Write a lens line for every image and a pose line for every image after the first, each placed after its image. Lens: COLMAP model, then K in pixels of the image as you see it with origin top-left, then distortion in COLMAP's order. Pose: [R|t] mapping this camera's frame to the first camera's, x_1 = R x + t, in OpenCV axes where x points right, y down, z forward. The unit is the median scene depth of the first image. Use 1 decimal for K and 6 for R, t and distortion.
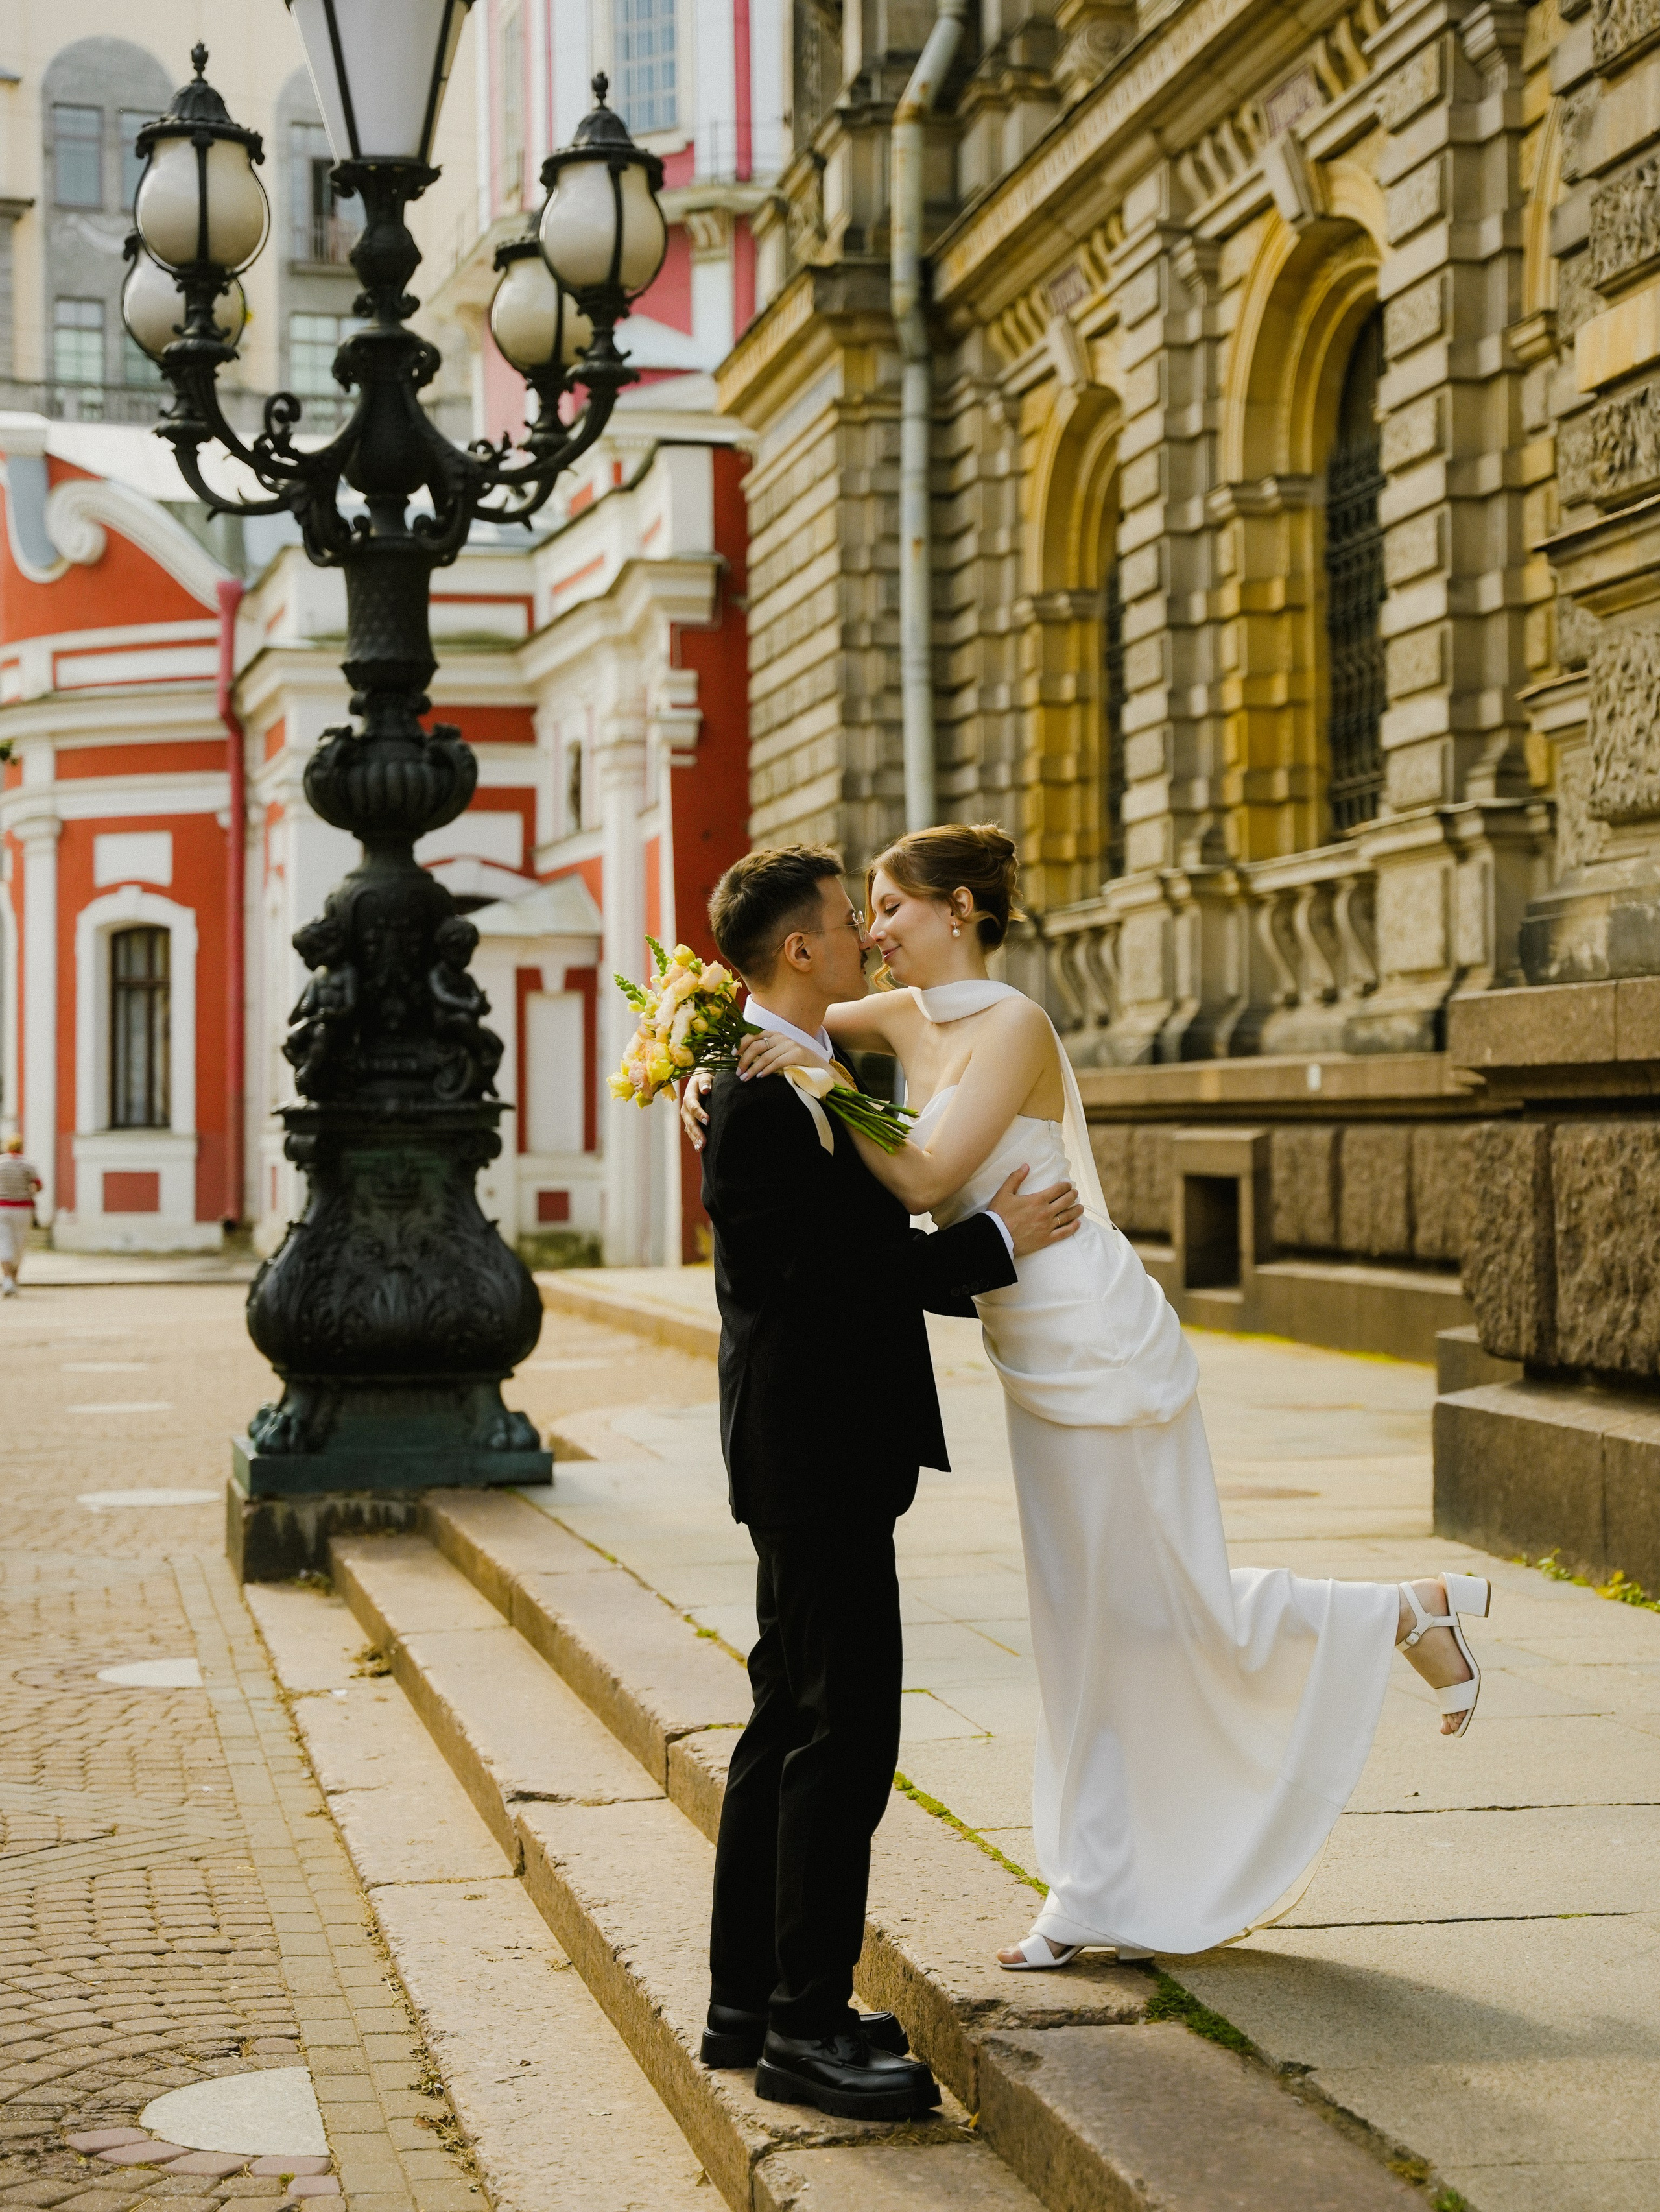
lens RADIAL K [[3739.1, 0, 846.9], [0, 3739.1, 1253.2], [0, 0, 1]] dist [0.221226, 0.000000]
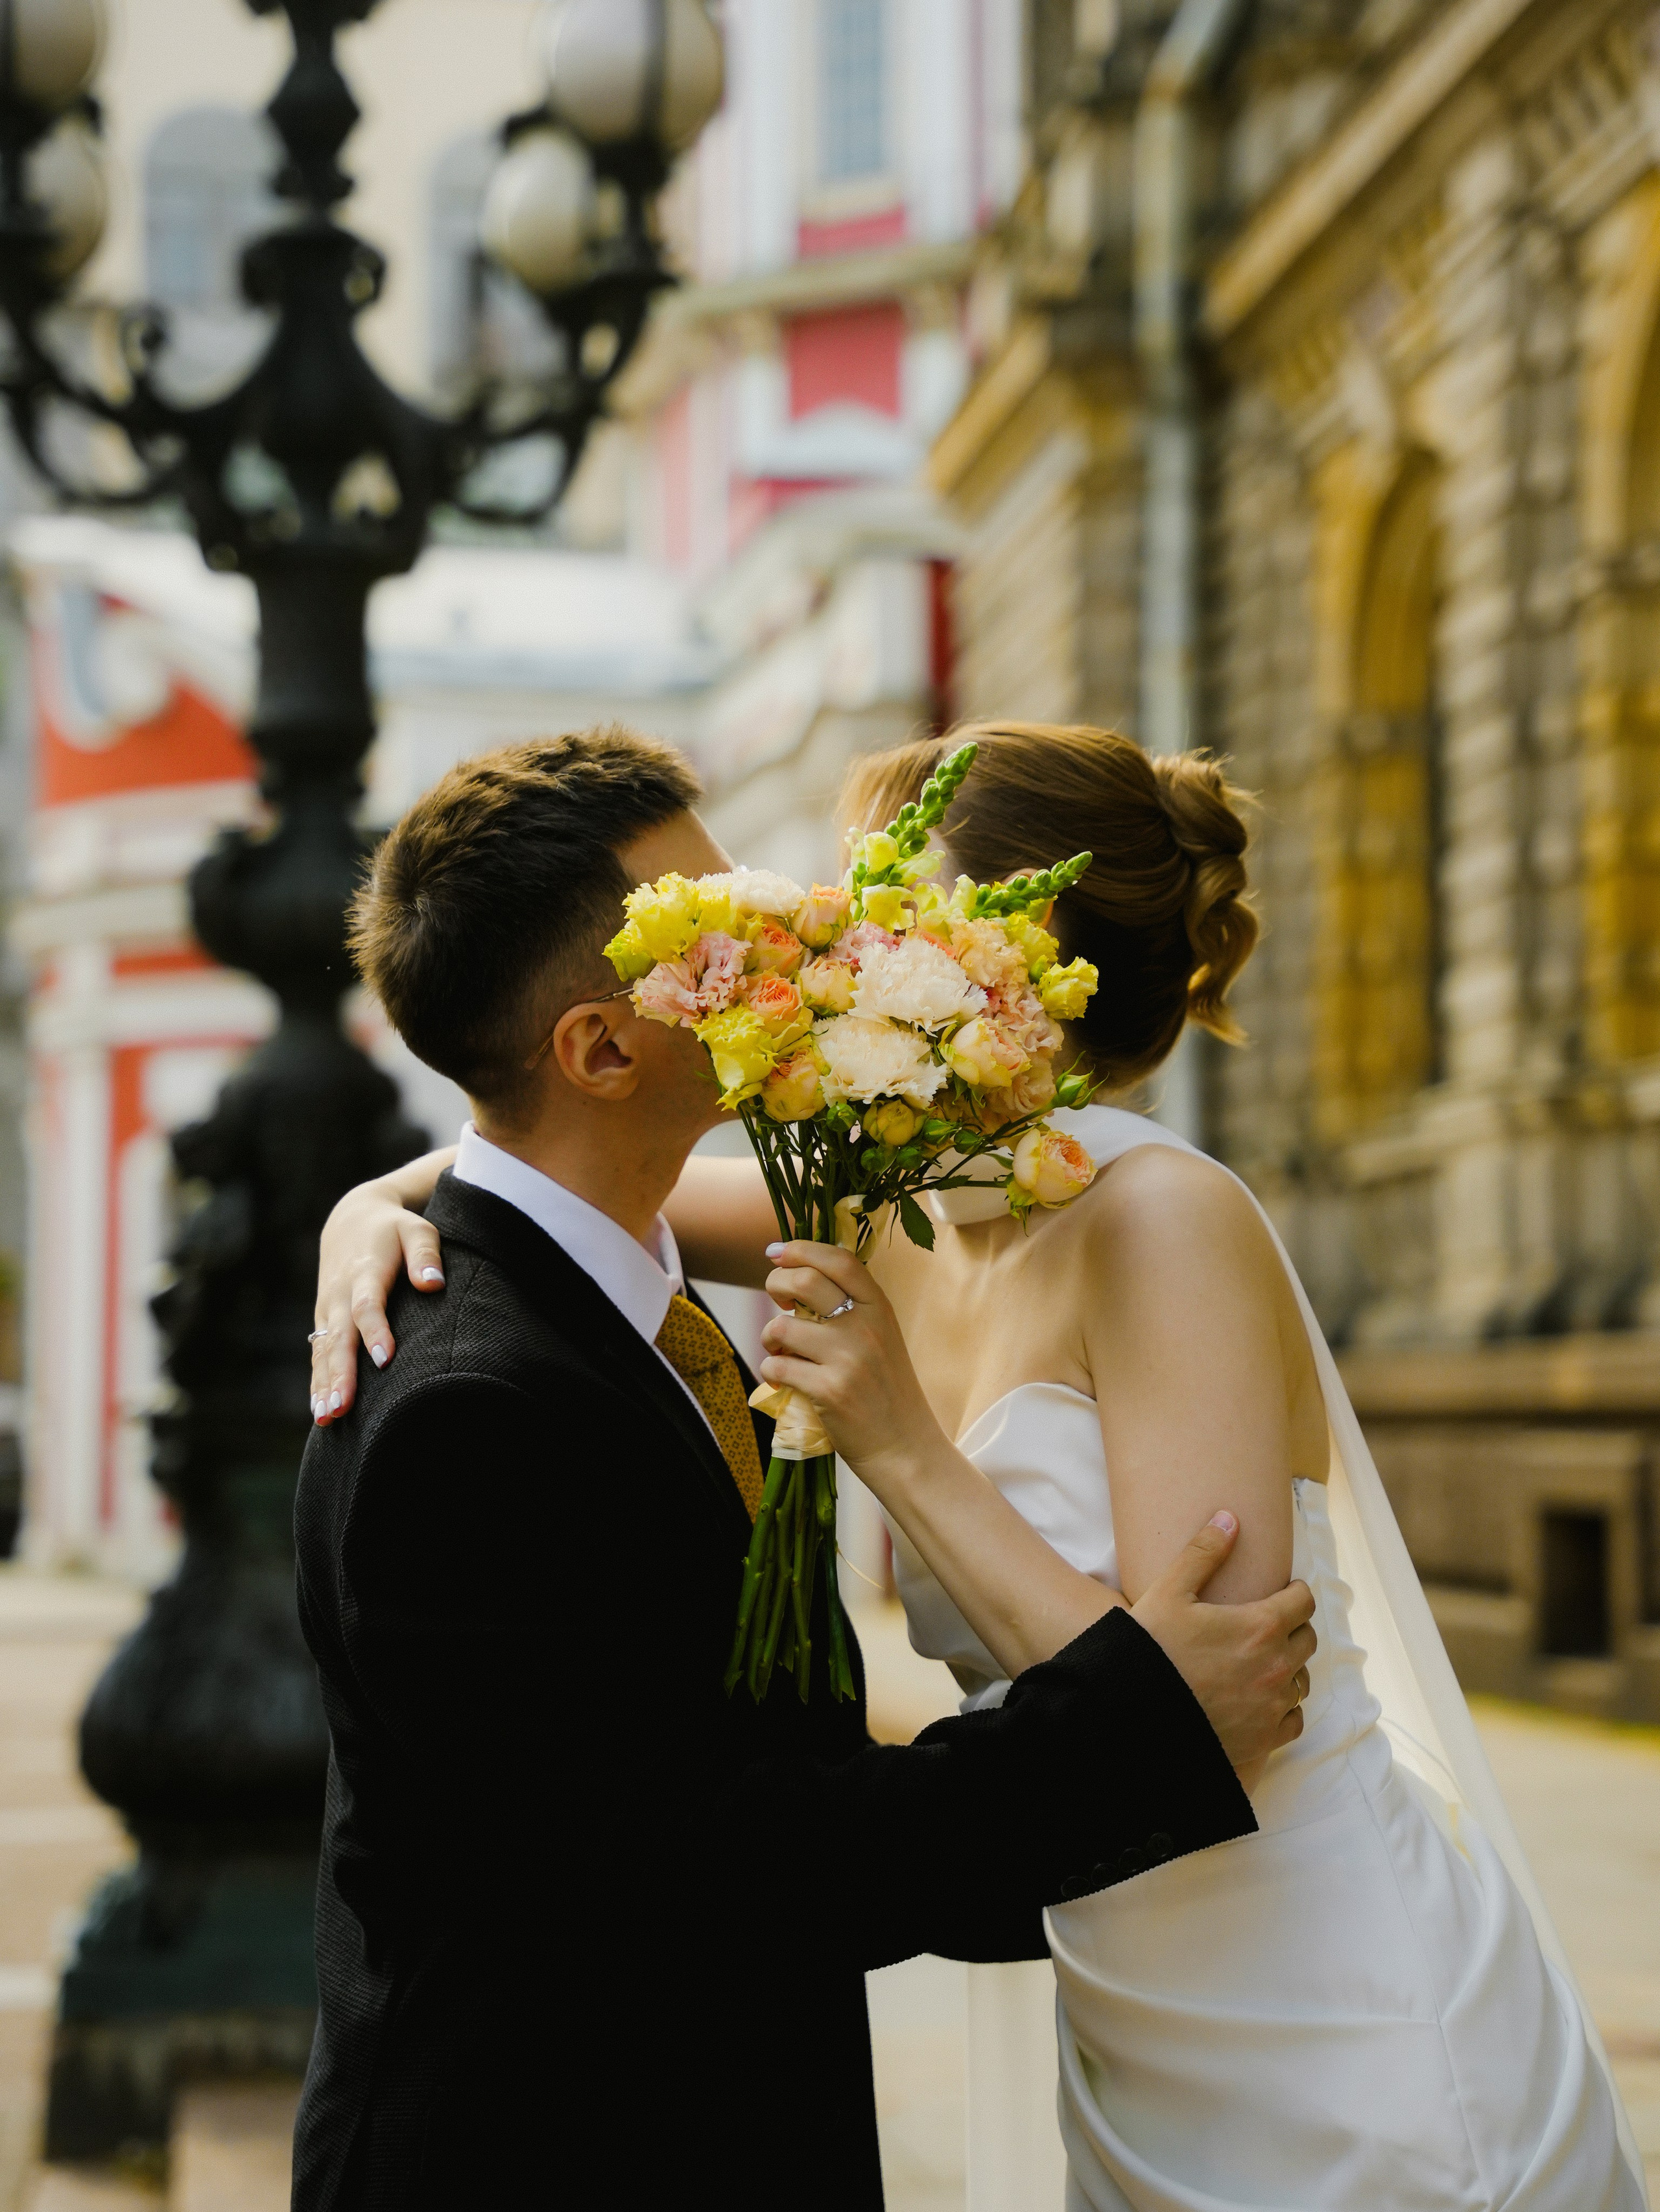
lens RADIAL K [[4263.7, 0, 837.1], [0, 4263.7, 1216.2], [0, 0, 1]] dist [0.211609, 0.000000]
pose [[0.997436, 0.008438, -0.071065, 0.013866], [-0.014095, 0.996737, -0.079483, -0.007669], [0.070162, 0.080281, 0.994300, 0.160647]]
